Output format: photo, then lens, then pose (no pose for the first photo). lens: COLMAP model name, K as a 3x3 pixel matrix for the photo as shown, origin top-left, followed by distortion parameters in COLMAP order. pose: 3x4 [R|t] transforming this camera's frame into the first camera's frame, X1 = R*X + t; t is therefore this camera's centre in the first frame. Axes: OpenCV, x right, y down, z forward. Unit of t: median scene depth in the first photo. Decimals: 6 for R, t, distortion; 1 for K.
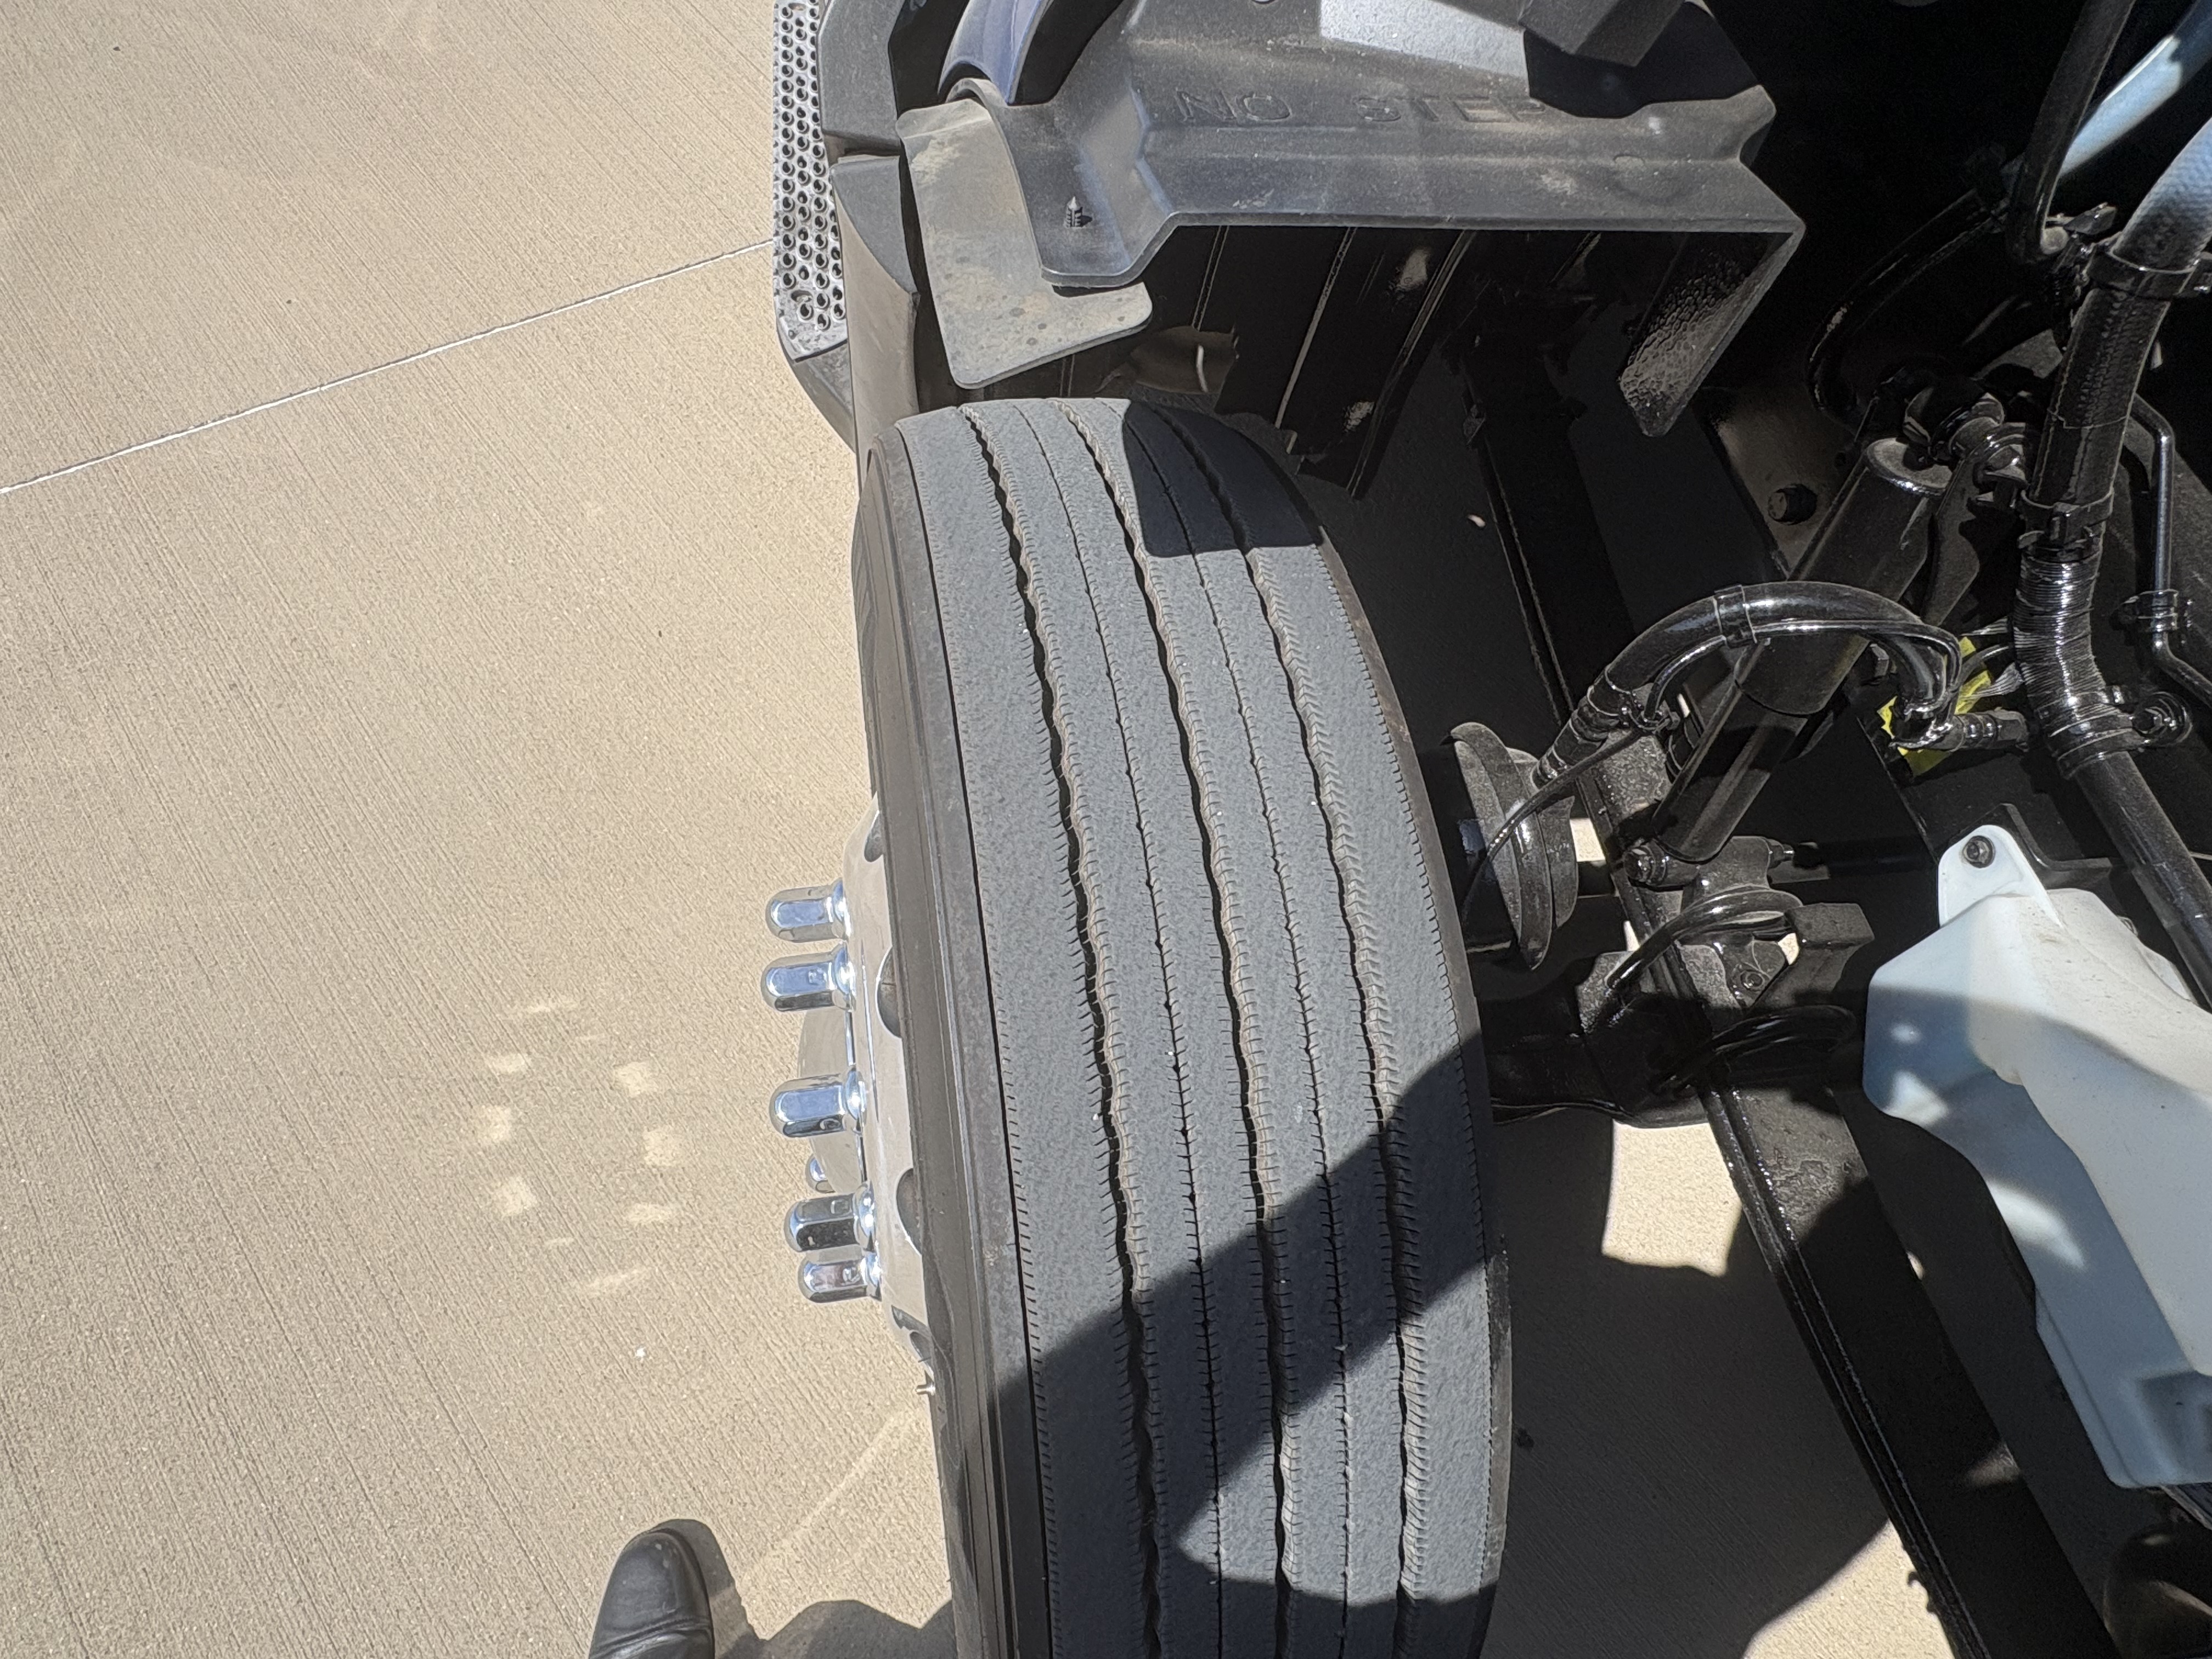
lens RADIAL K [[1205.1, 0, 1106.0], [0, 1205.1, 829.5], [0, 0, 1]] dist [-0.001208, -0.001021]
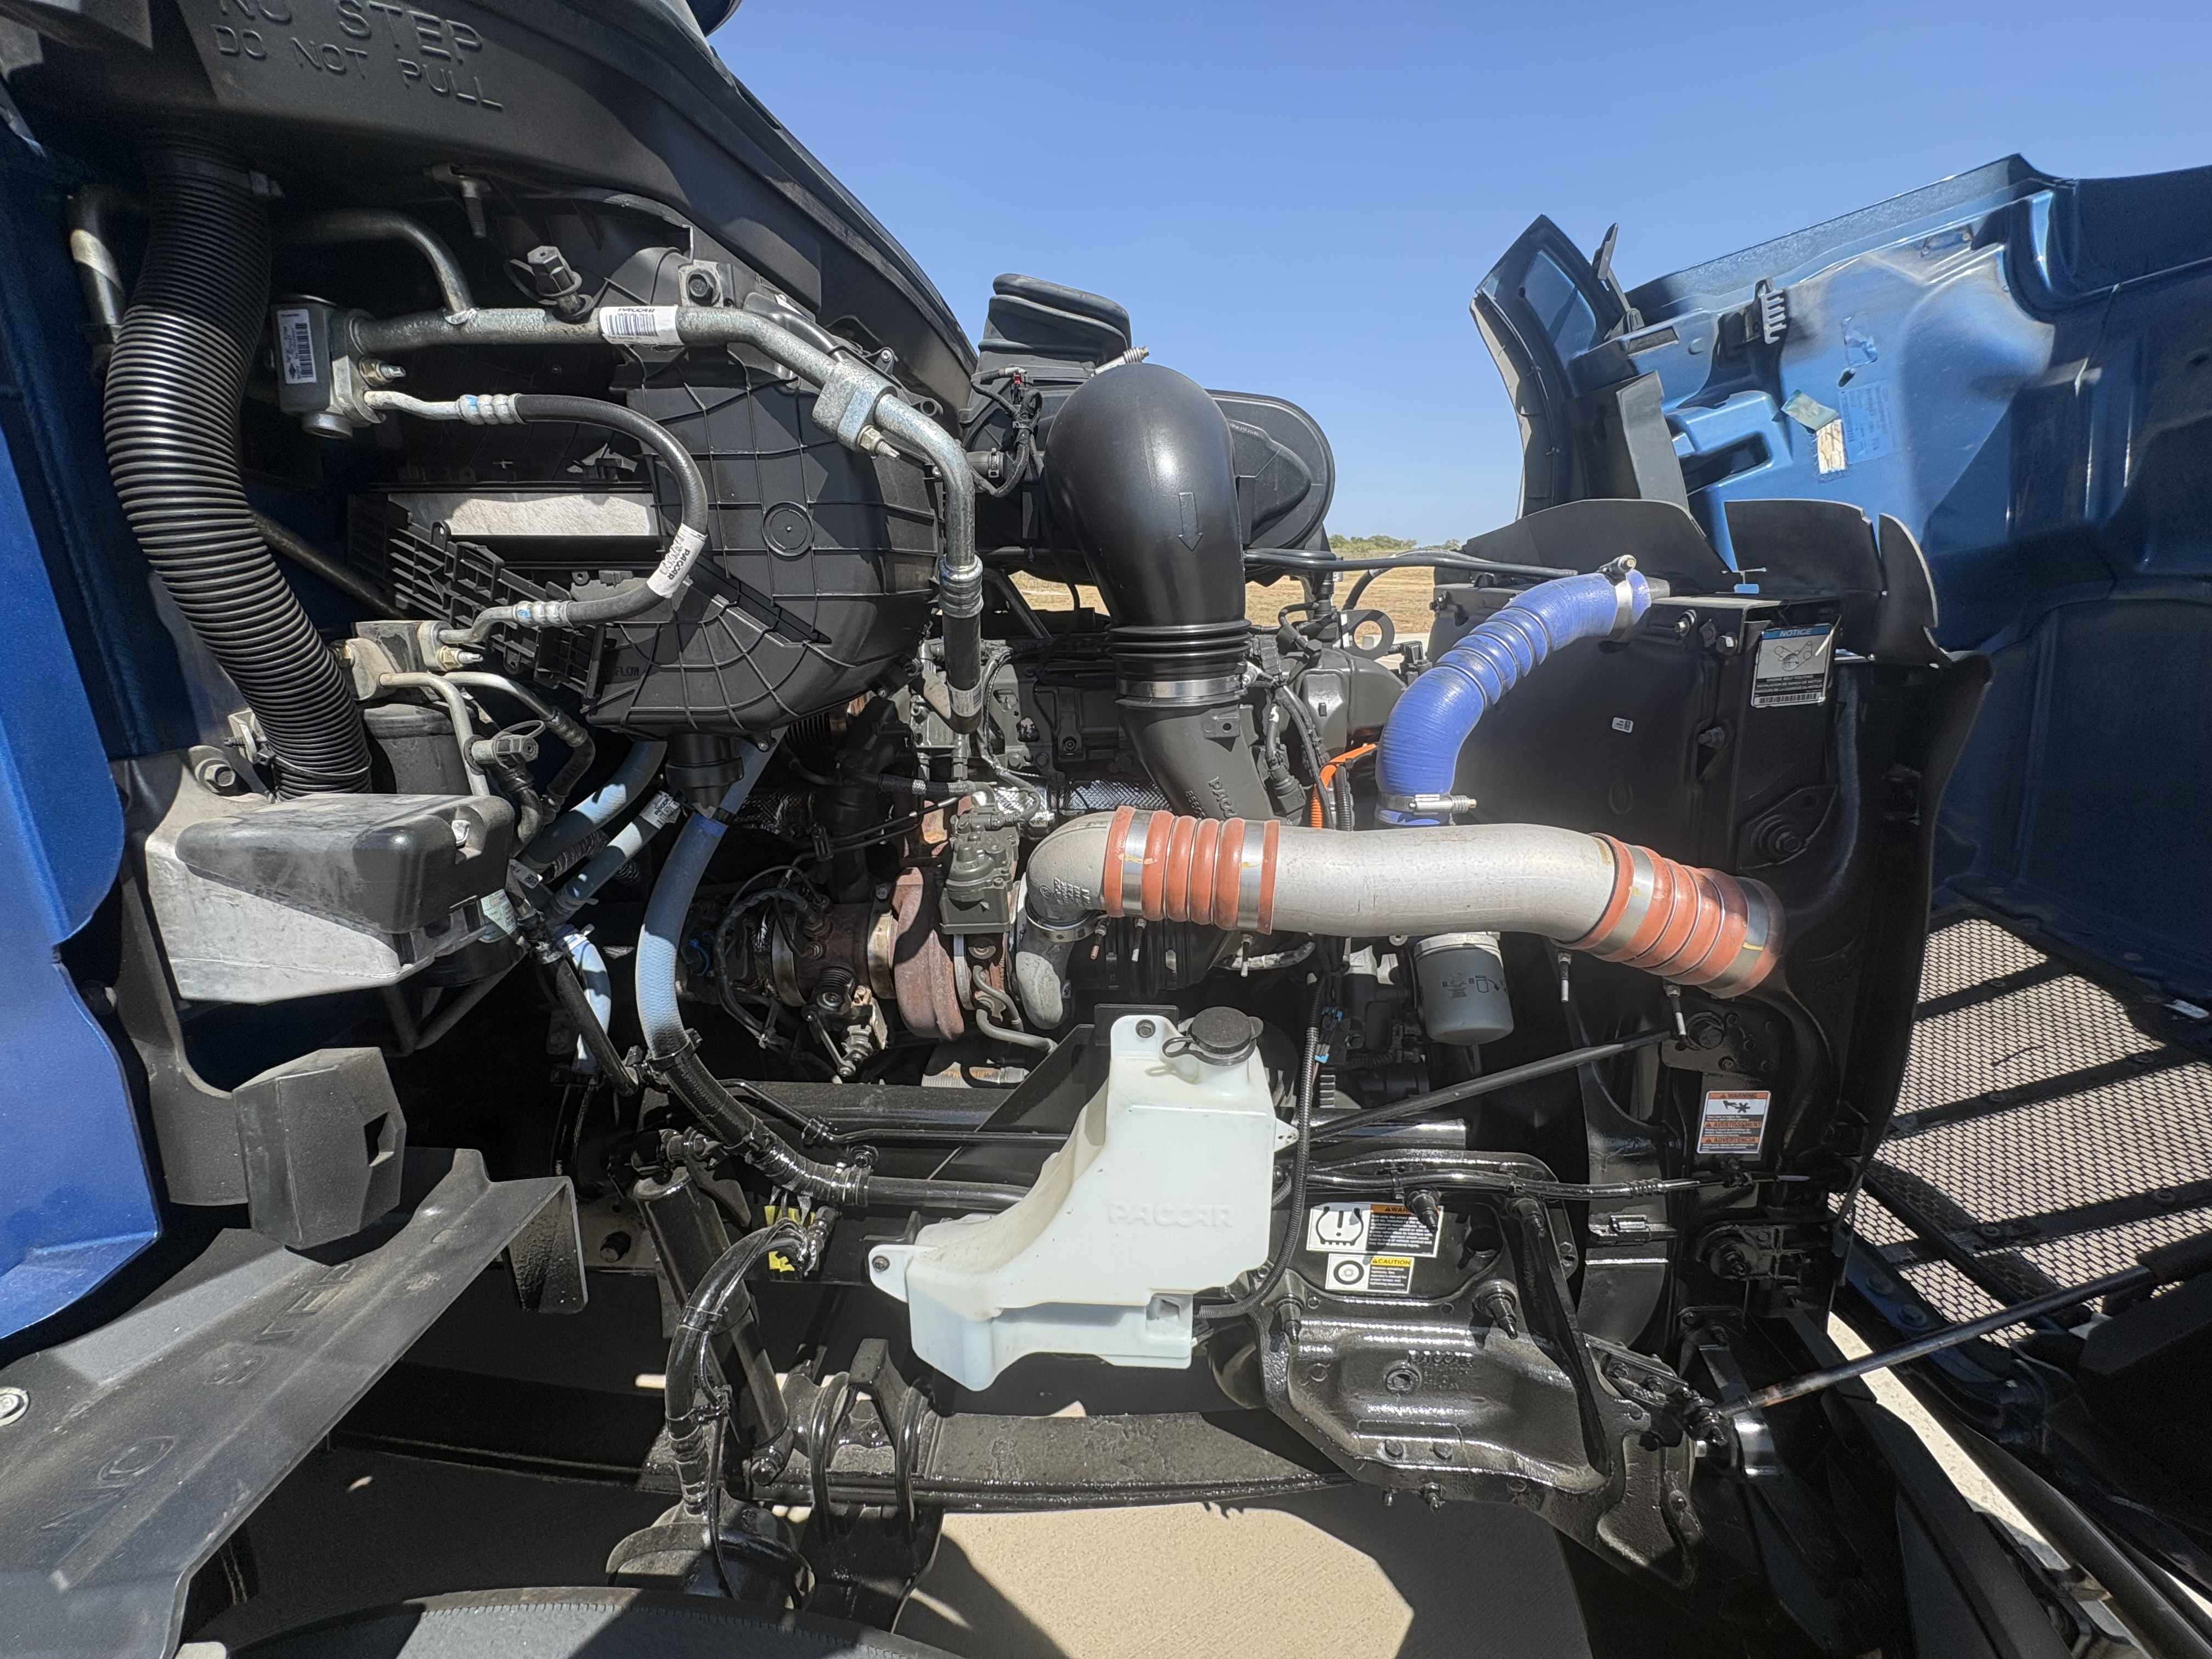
lens RADIAL K [[892.4, 0, 1106.0], [0, 892.4, 829.5], [0, 0, 1]] dist [0.000449, 0.000273]
pose [[0.175589, -0.376134, 0.909775, -0.182449], [0.850605, 0.523214, 0.052147, -0.106836], [-0.495621, 0.764703, 0.411812, -0.208356]]
